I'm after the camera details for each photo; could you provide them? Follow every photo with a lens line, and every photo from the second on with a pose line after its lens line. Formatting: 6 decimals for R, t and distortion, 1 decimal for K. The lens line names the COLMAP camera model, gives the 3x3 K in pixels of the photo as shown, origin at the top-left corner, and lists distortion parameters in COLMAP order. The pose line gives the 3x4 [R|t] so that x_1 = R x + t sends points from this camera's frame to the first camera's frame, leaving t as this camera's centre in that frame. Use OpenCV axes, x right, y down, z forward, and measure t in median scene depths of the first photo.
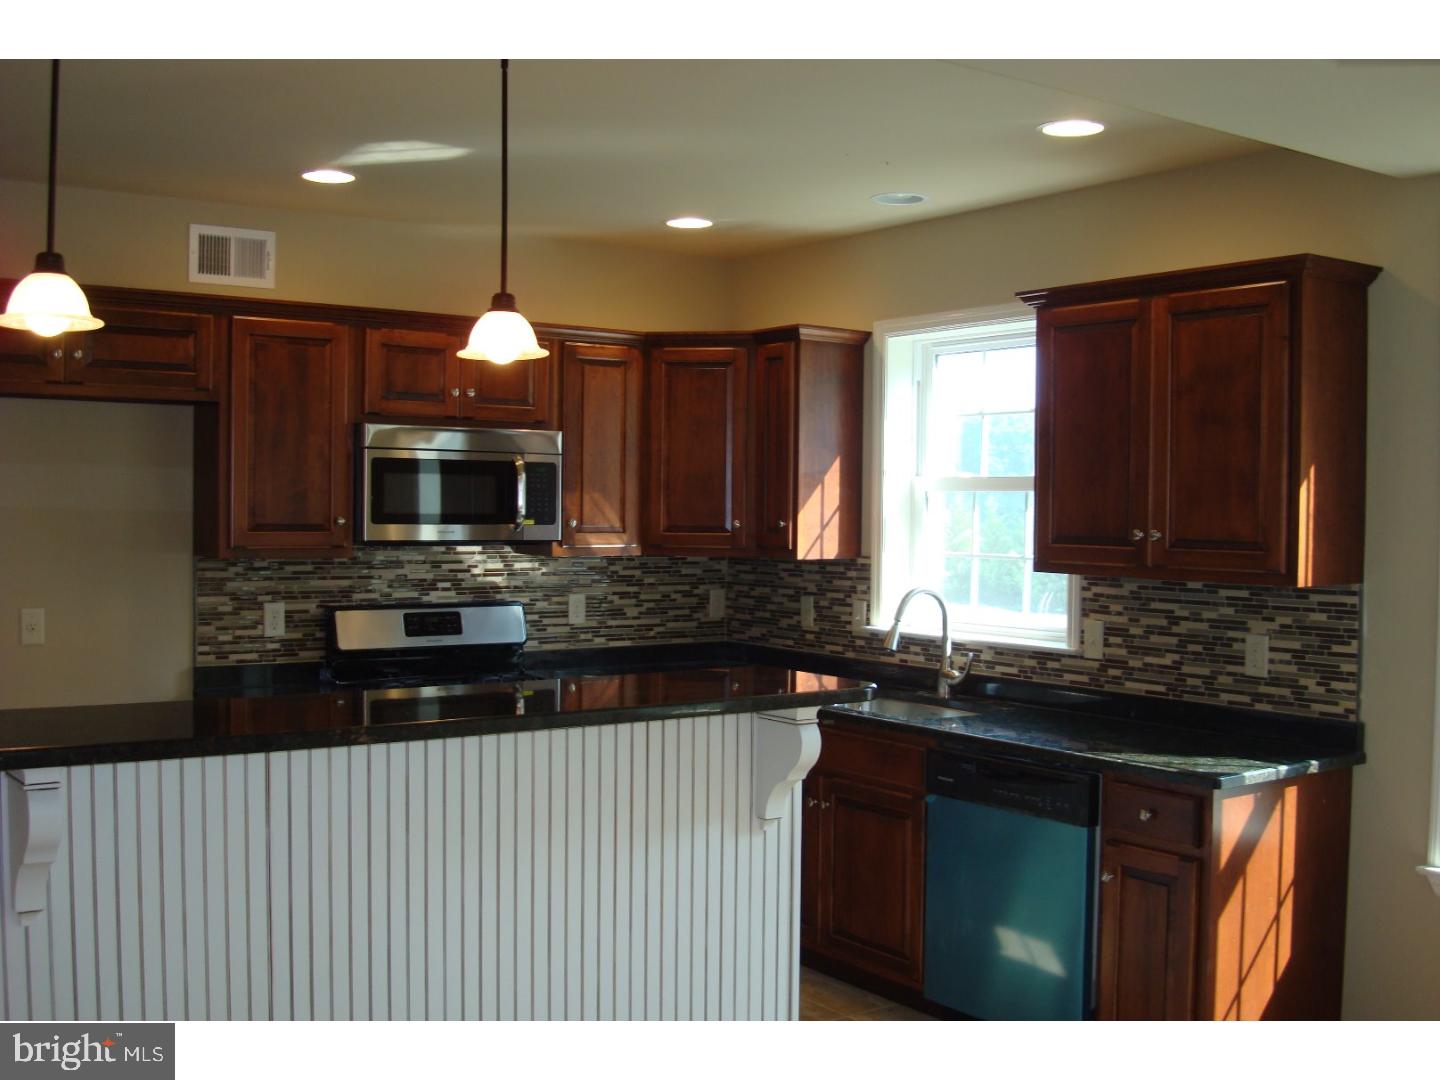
lens RADIAL K [[1482.7, 0, 718.2], [0, 1482.7, 537.3], [0, 0, 1]] dist [-0.119299, 0.000000]
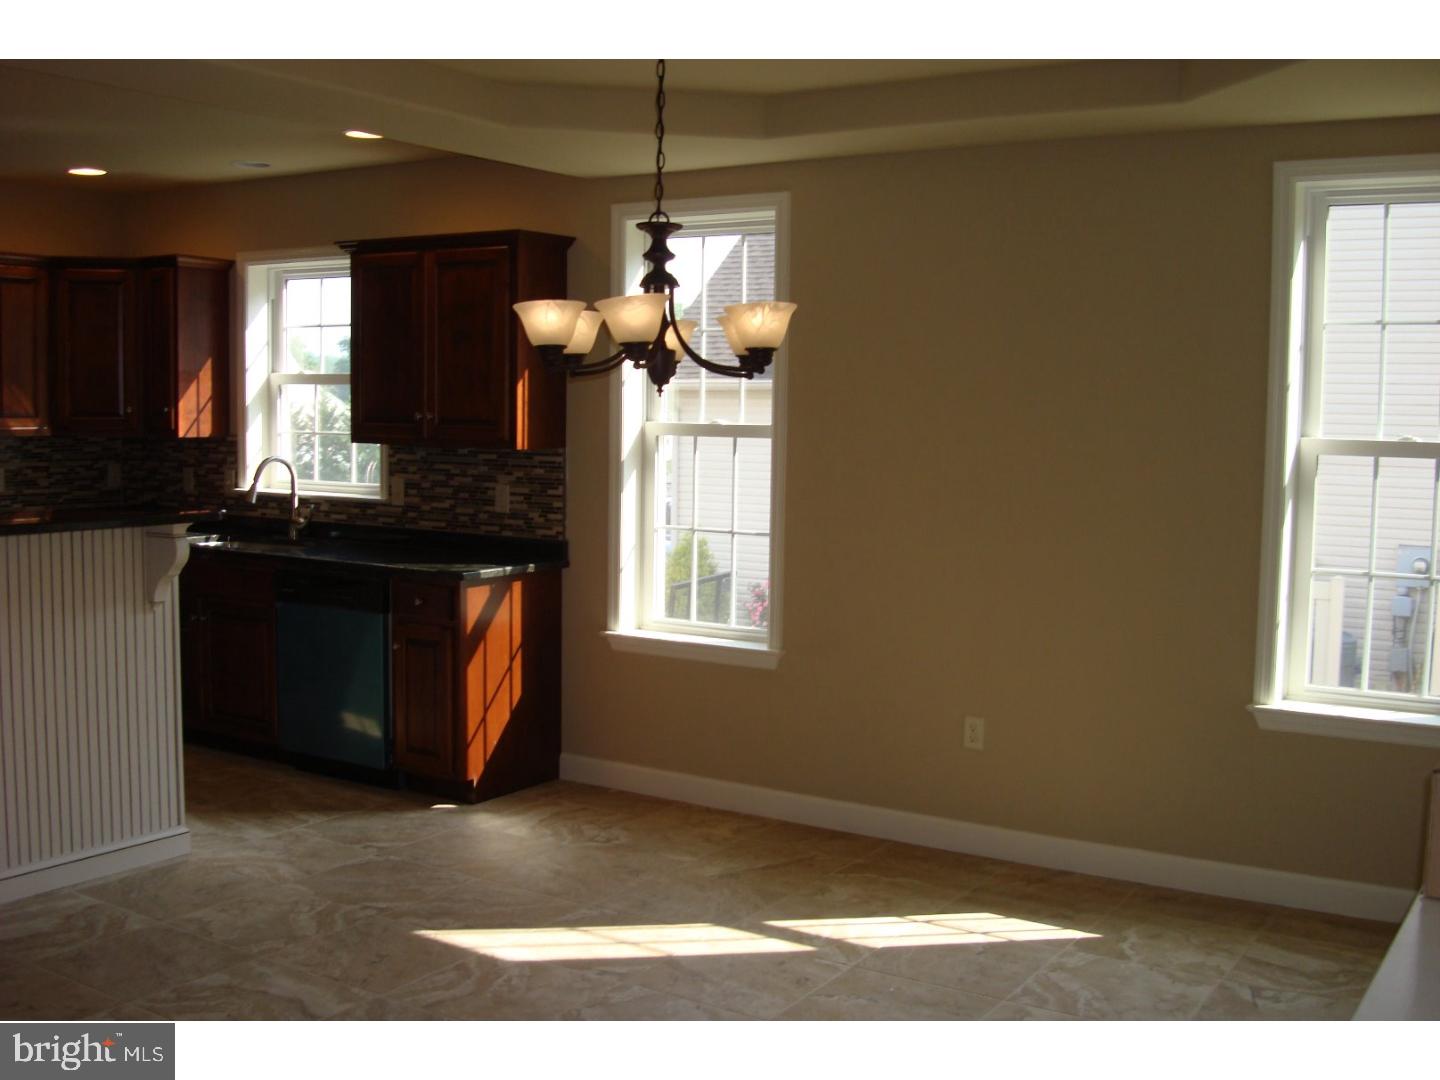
lens RADIAL K [[1482.7, 0, 709.3], [0, 1482.7, 577.1], [0, 0, 1]] dist [-0.119299, 0.000000]
pose [[0.924882, -0.035154, 0.378625, -0.004647], [-0.002602, 0.995109, 0.098748, 0.011137], [-0.380245, -0.092315, 0.920267, -0.424360]]
